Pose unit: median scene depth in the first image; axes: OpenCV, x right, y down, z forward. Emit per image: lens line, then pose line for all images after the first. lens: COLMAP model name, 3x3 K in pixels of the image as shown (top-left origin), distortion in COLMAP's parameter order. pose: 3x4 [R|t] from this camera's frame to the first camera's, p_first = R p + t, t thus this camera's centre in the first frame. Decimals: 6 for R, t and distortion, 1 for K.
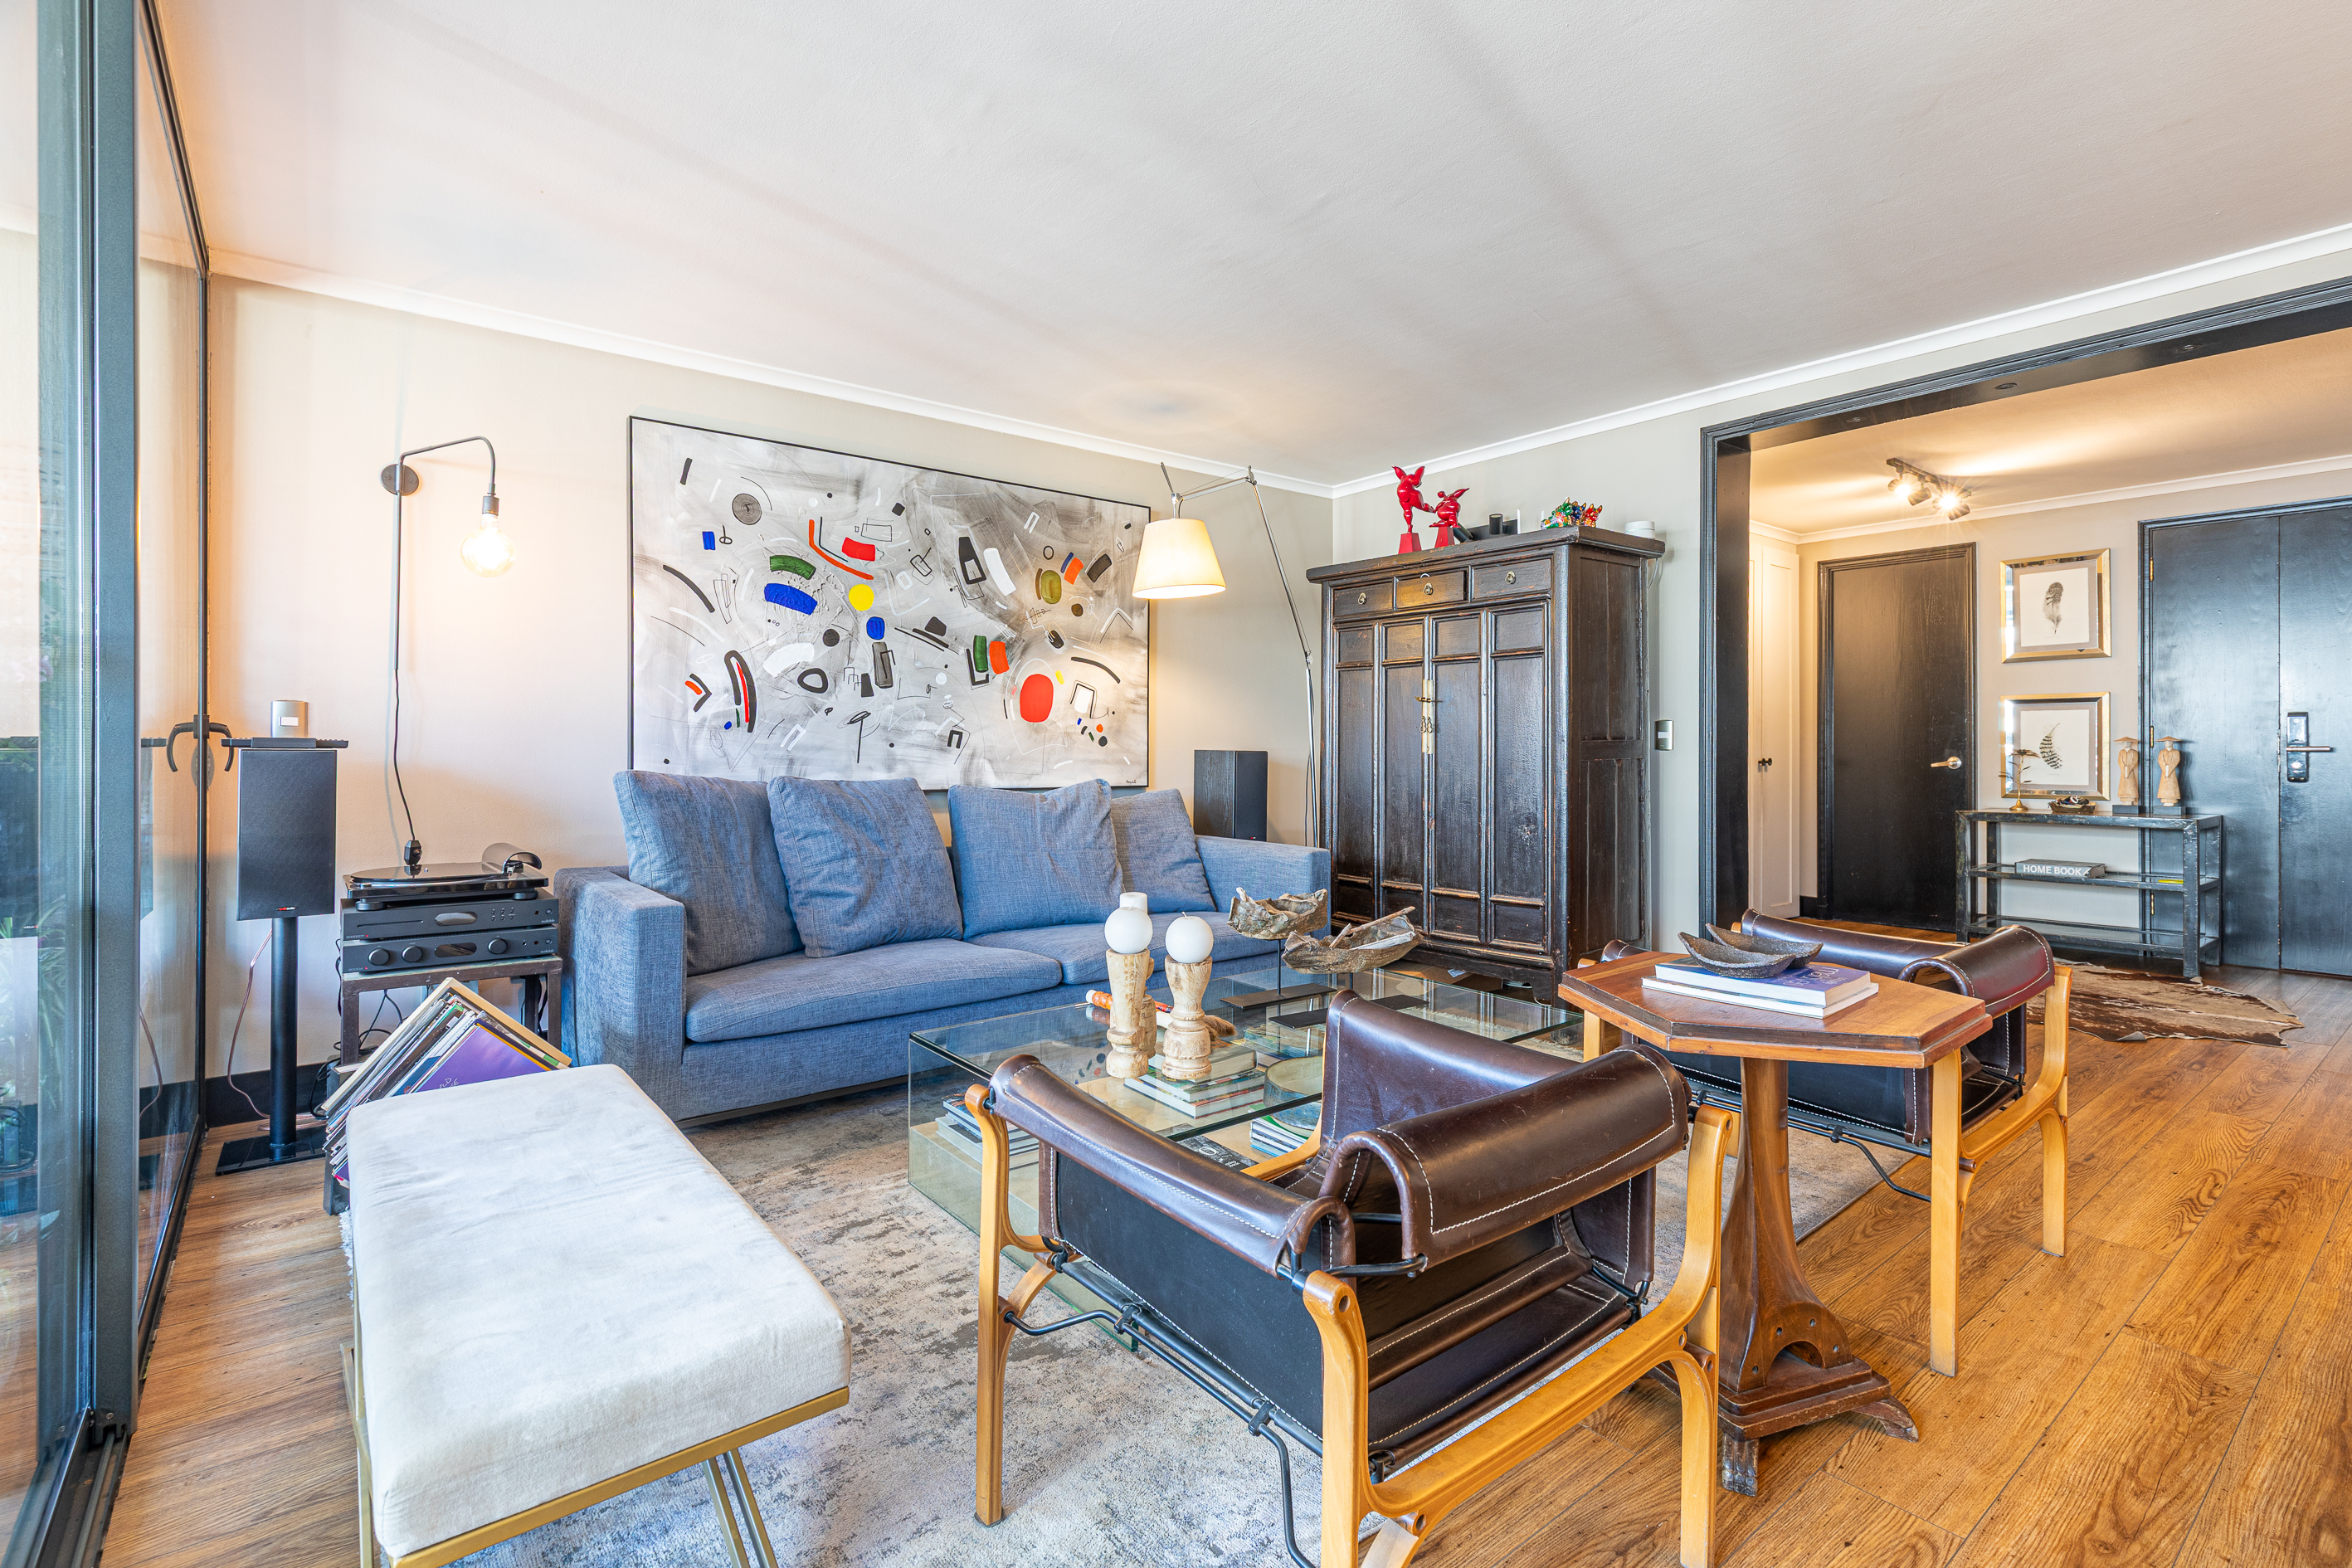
lens RADIAL K [[1085.1, 0, 1206.9], [0, 1085.1, 750.3], [0, 0, 1]] dist [0.006888, -0.000951]
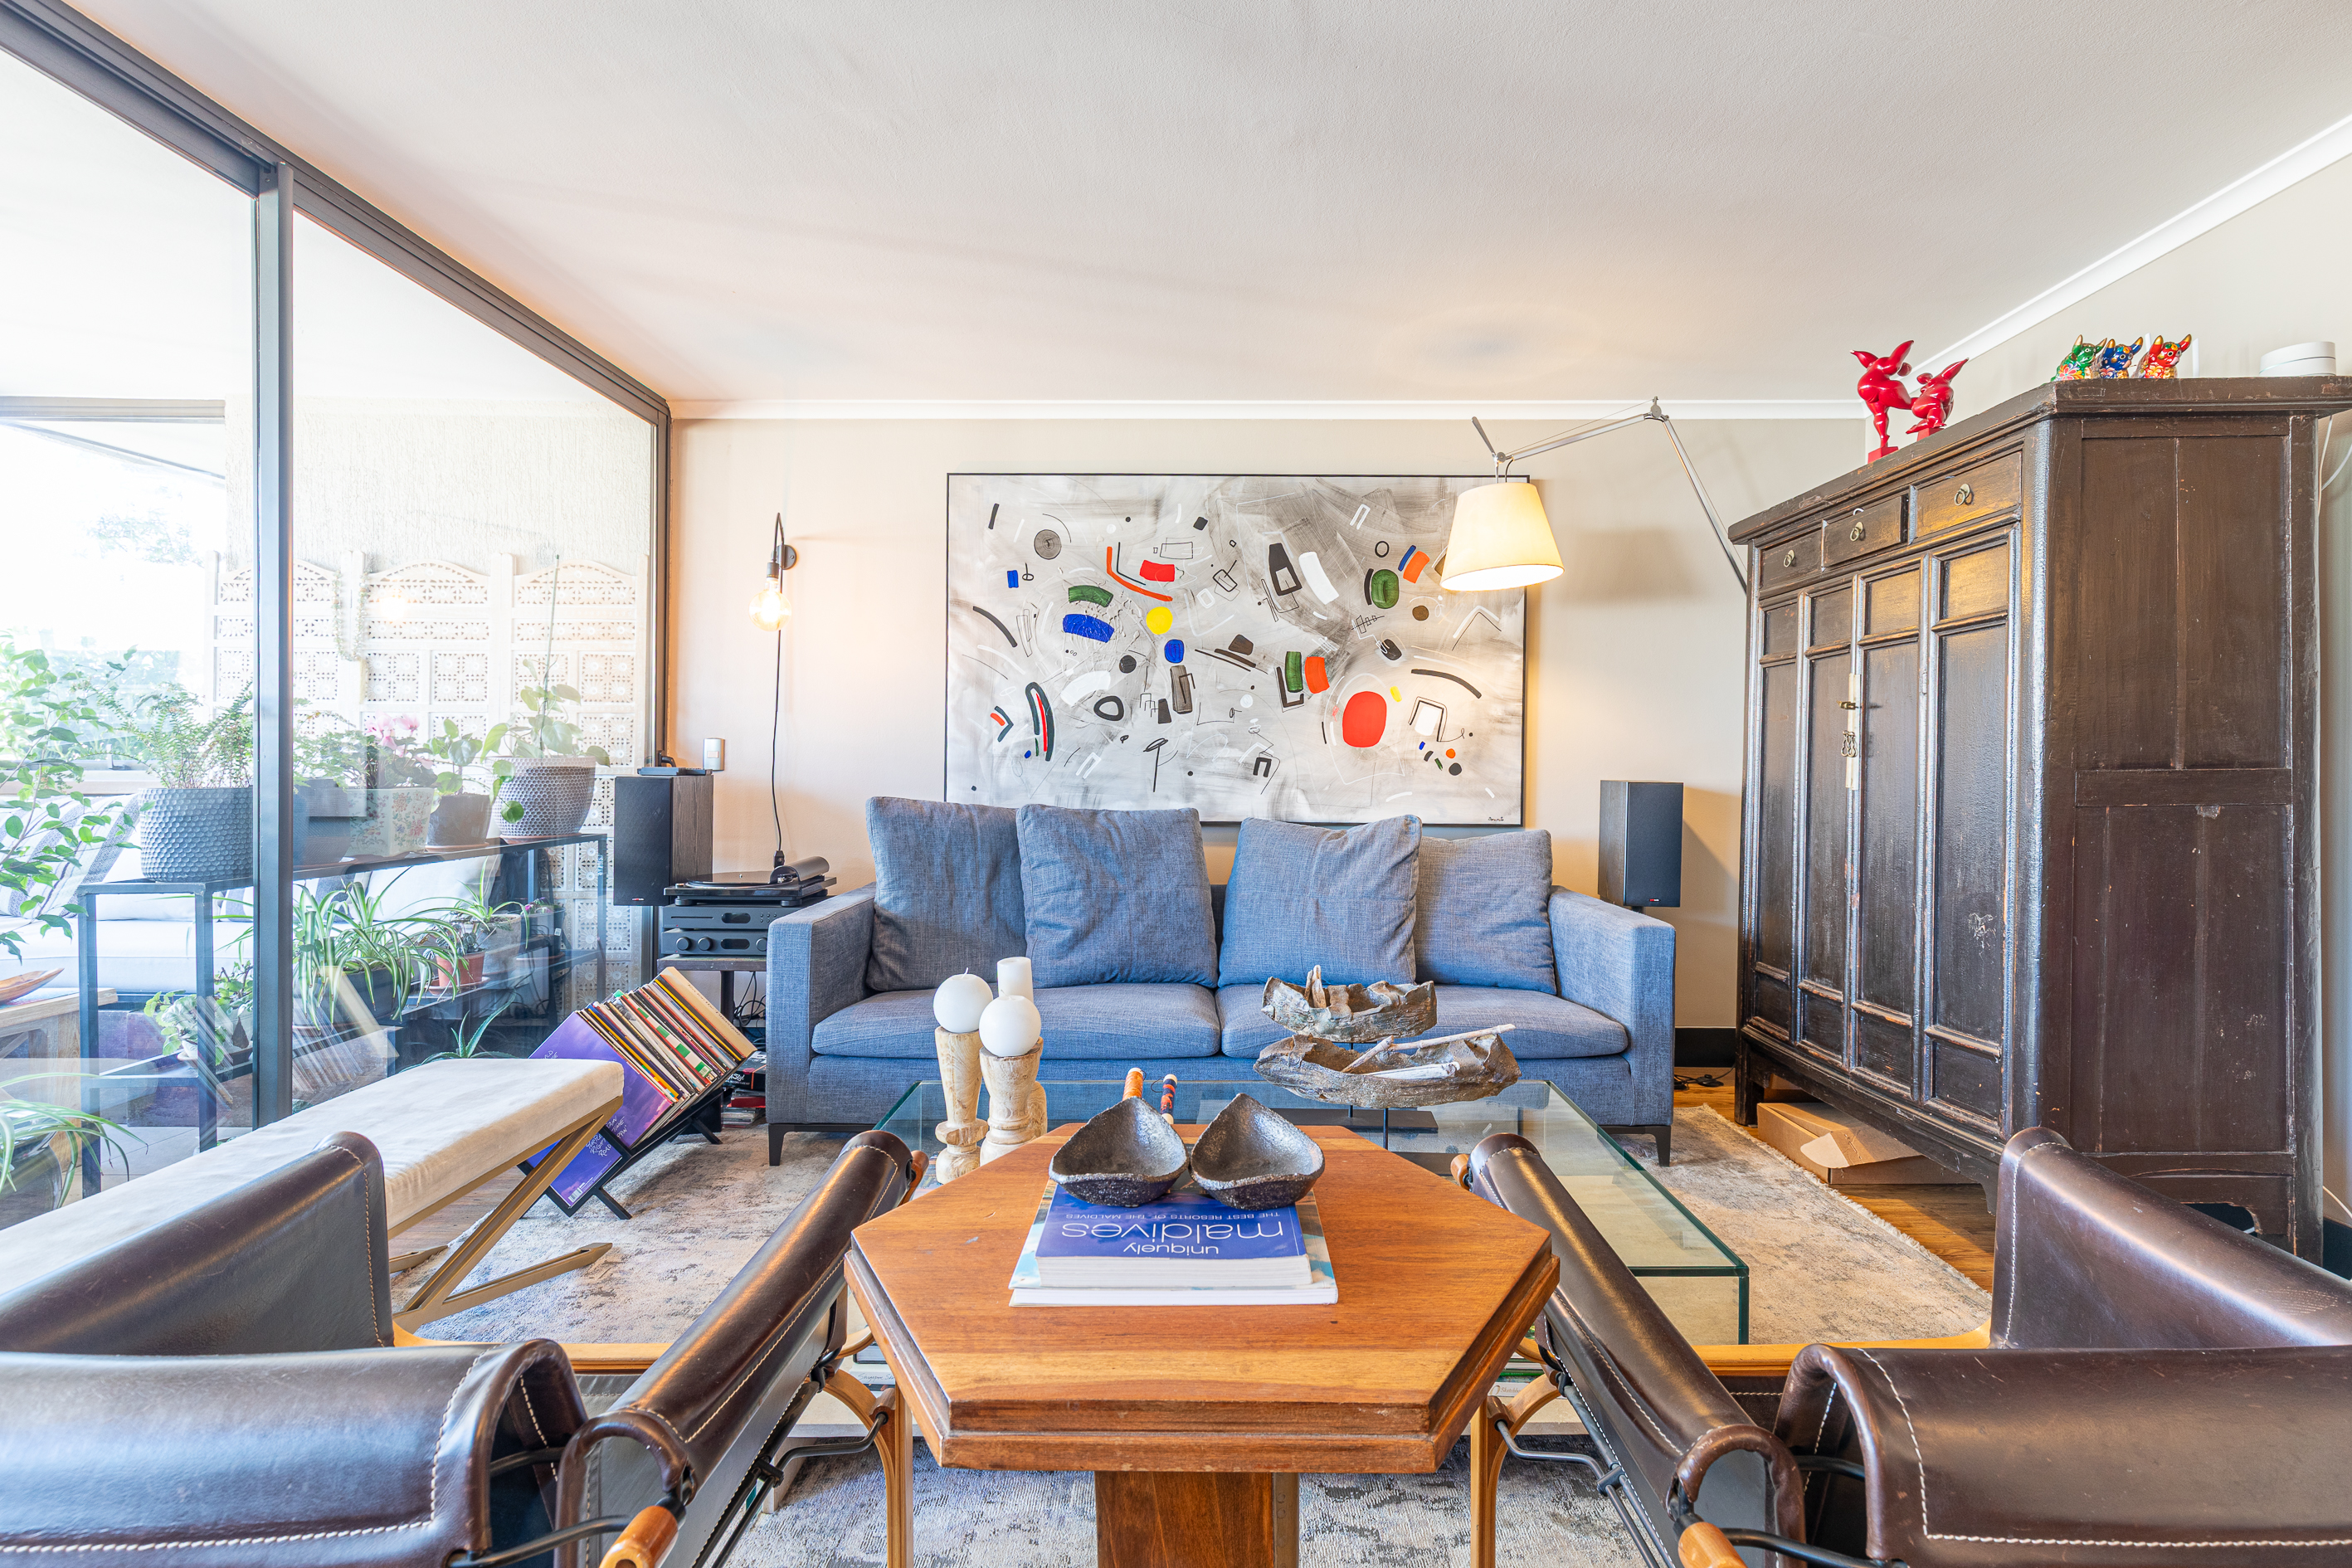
lens RADIAL K [[1085.1, 0, 1219.6], [0, 1085.1, 785.9], [0, 0, 1]] dist [0.006888, -0.000951]
pose [[0.776470, 0.011497, -0.630050, 0.306484], [-0.004941, 0.999914, 0.012158, -0.005086], [0.630135, -0.006327, 0.776460, 0.258967]]
